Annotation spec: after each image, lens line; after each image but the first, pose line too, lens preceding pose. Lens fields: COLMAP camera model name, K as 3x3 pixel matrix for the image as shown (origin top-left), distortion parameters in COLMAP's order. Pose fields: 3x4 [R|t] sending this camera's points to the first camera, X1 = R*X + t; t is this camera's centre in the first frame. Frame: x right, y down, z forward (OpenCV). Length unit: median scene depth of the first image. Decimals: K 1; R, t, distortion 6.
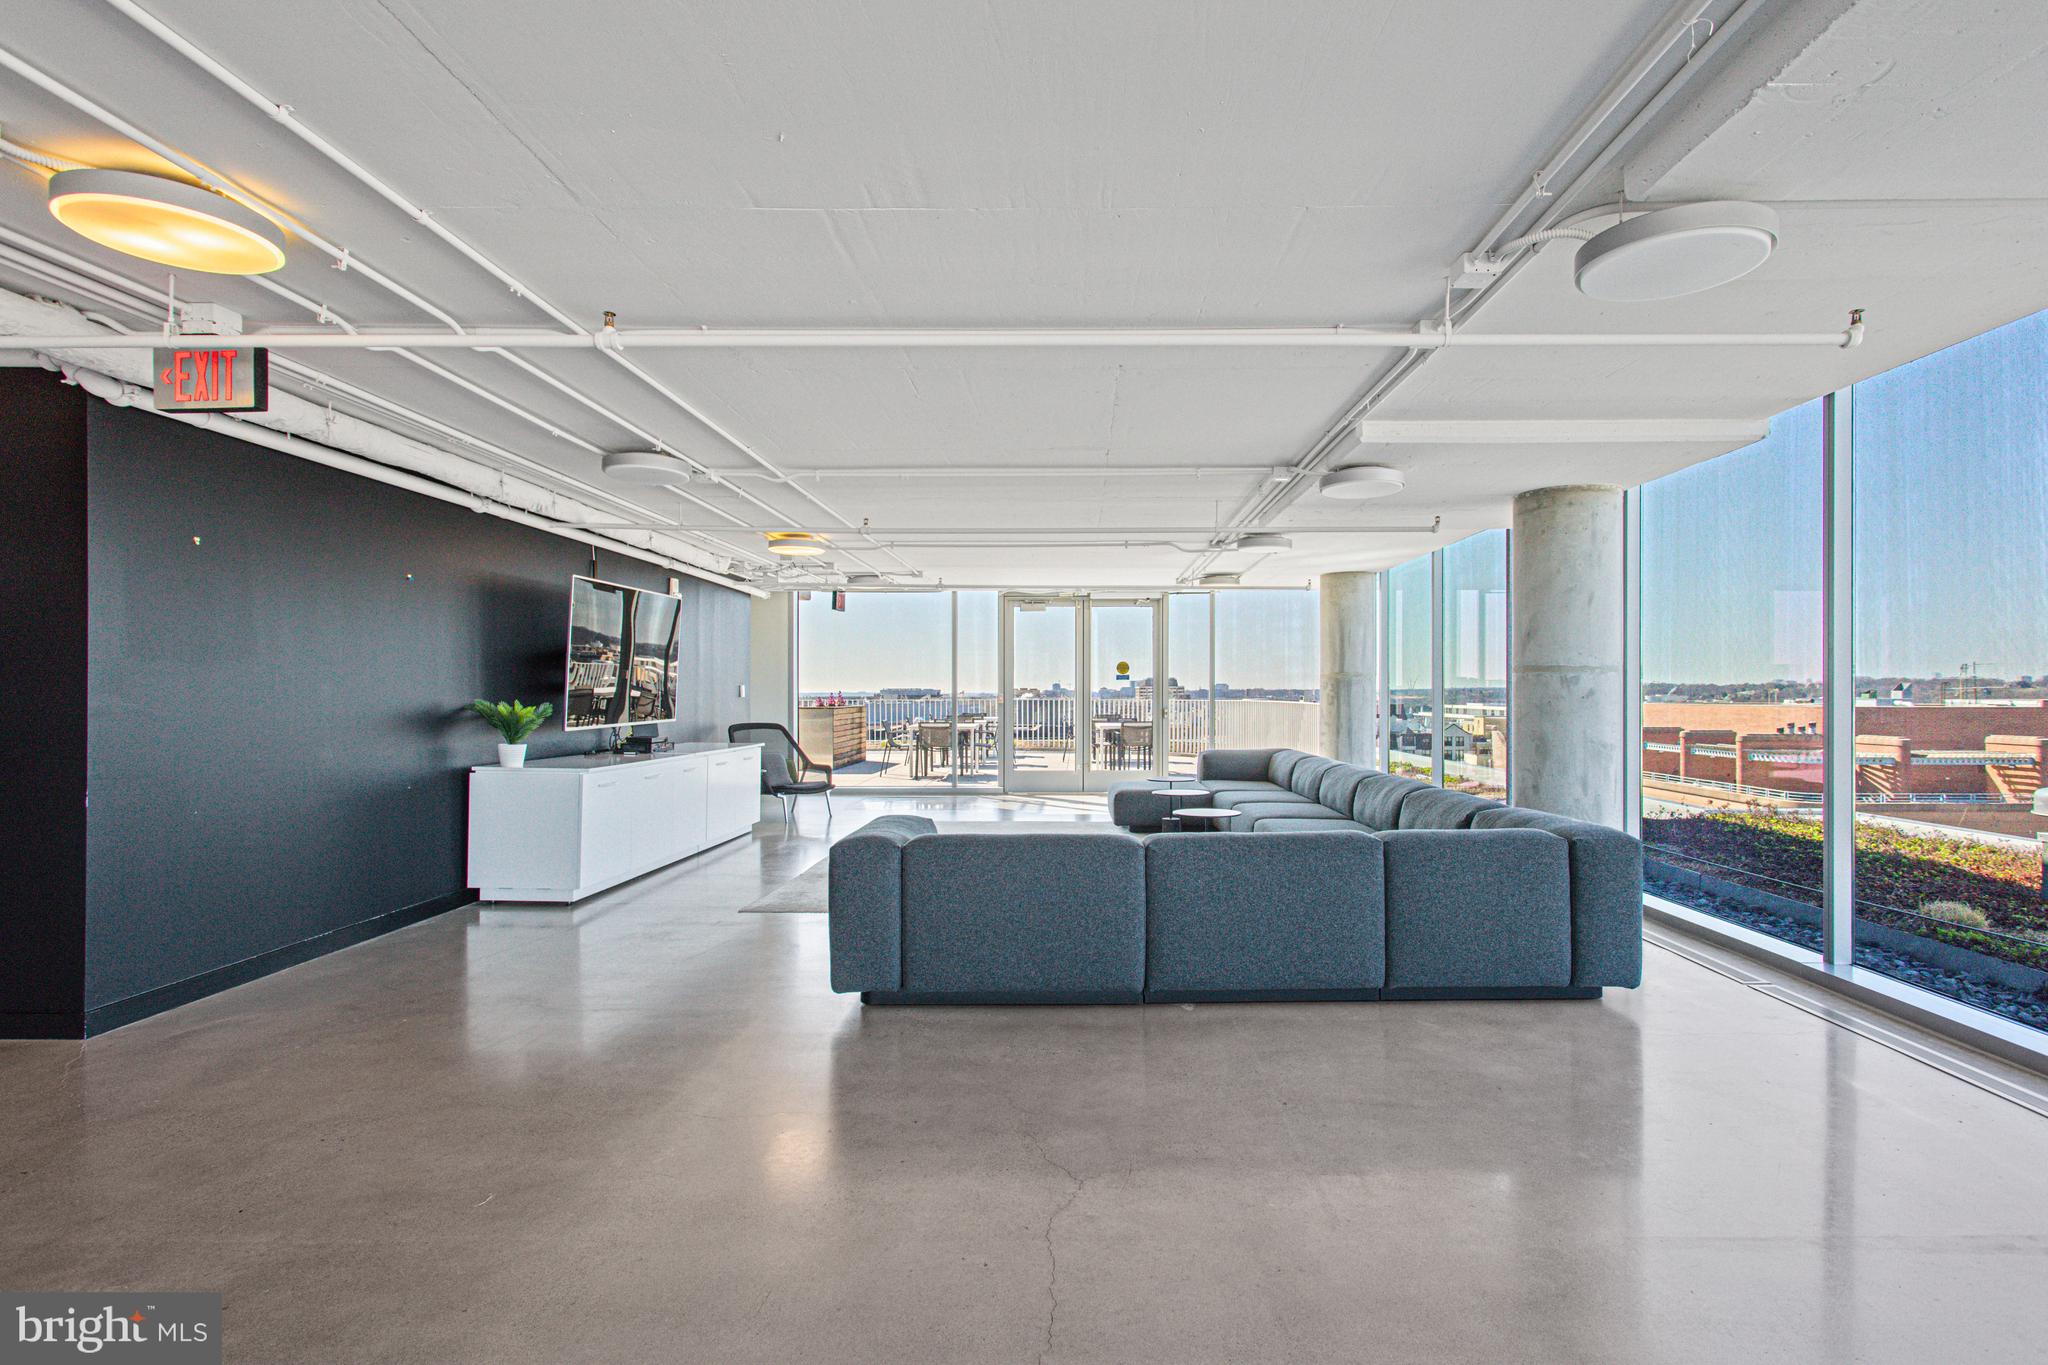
lens RADIAL K [[987.3, 0, 1047.2], [0, 987.3, 686.9], [0, 0, 1]] dist [0.005221, 0.000546]
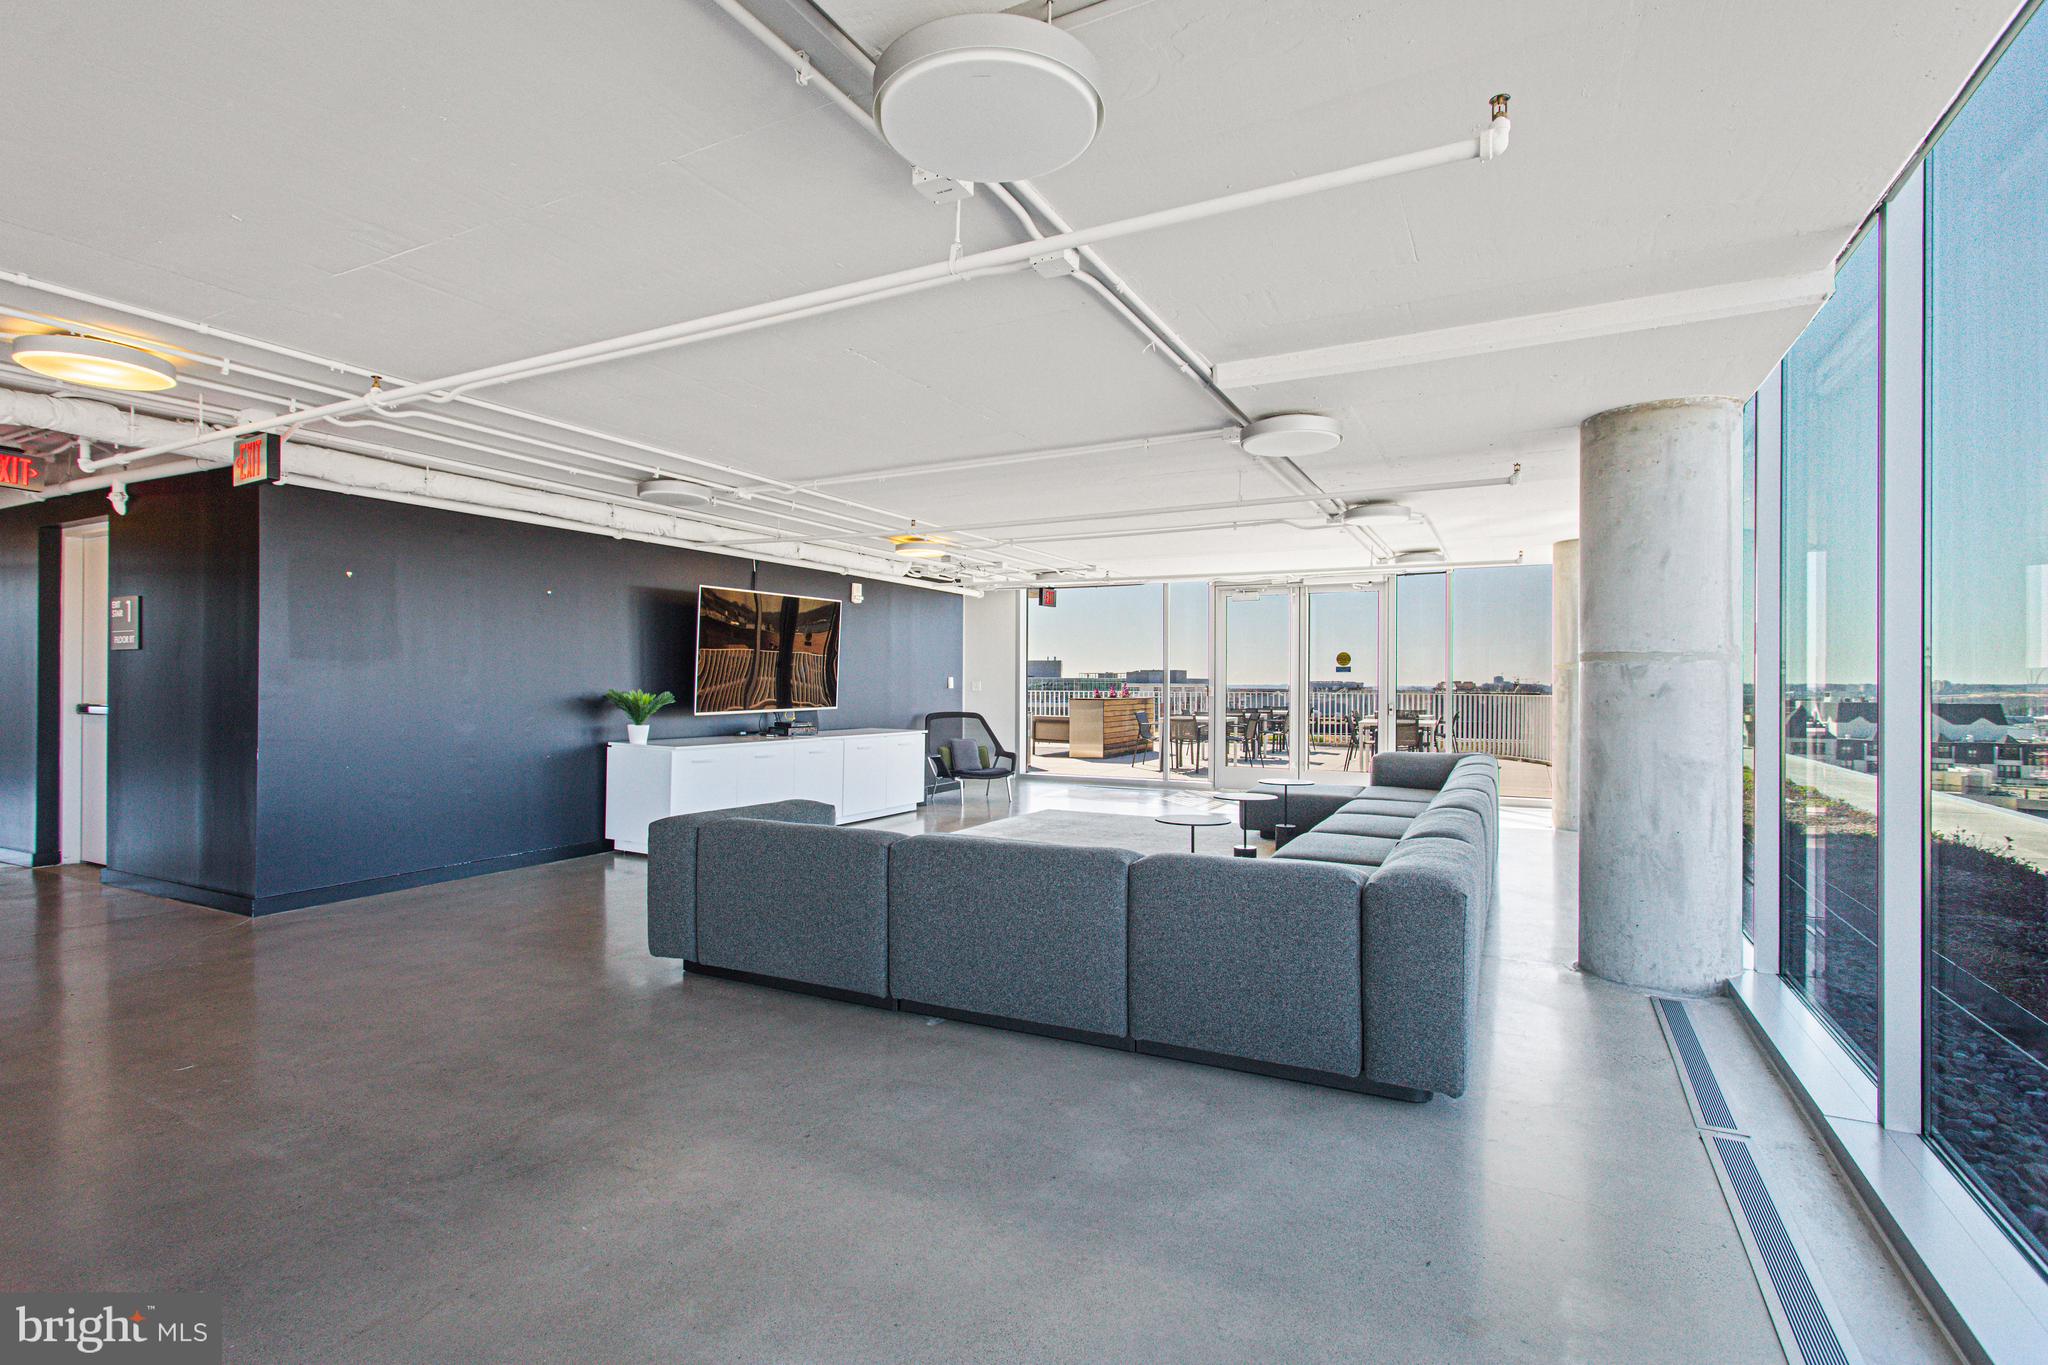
lens RADIAL K [[957.0, 0, 1026.2], [0, 957.0, 676.3], [0, 0, 1]] dist [0.001916, -0.000041]
pose [[0.889957, 0.000476, -0.456044, 0.450621], [-0.001919, 0.999995, -0.002701, -0.000544], [0.456040, 0.003279, 0.889953, 0.166059]]
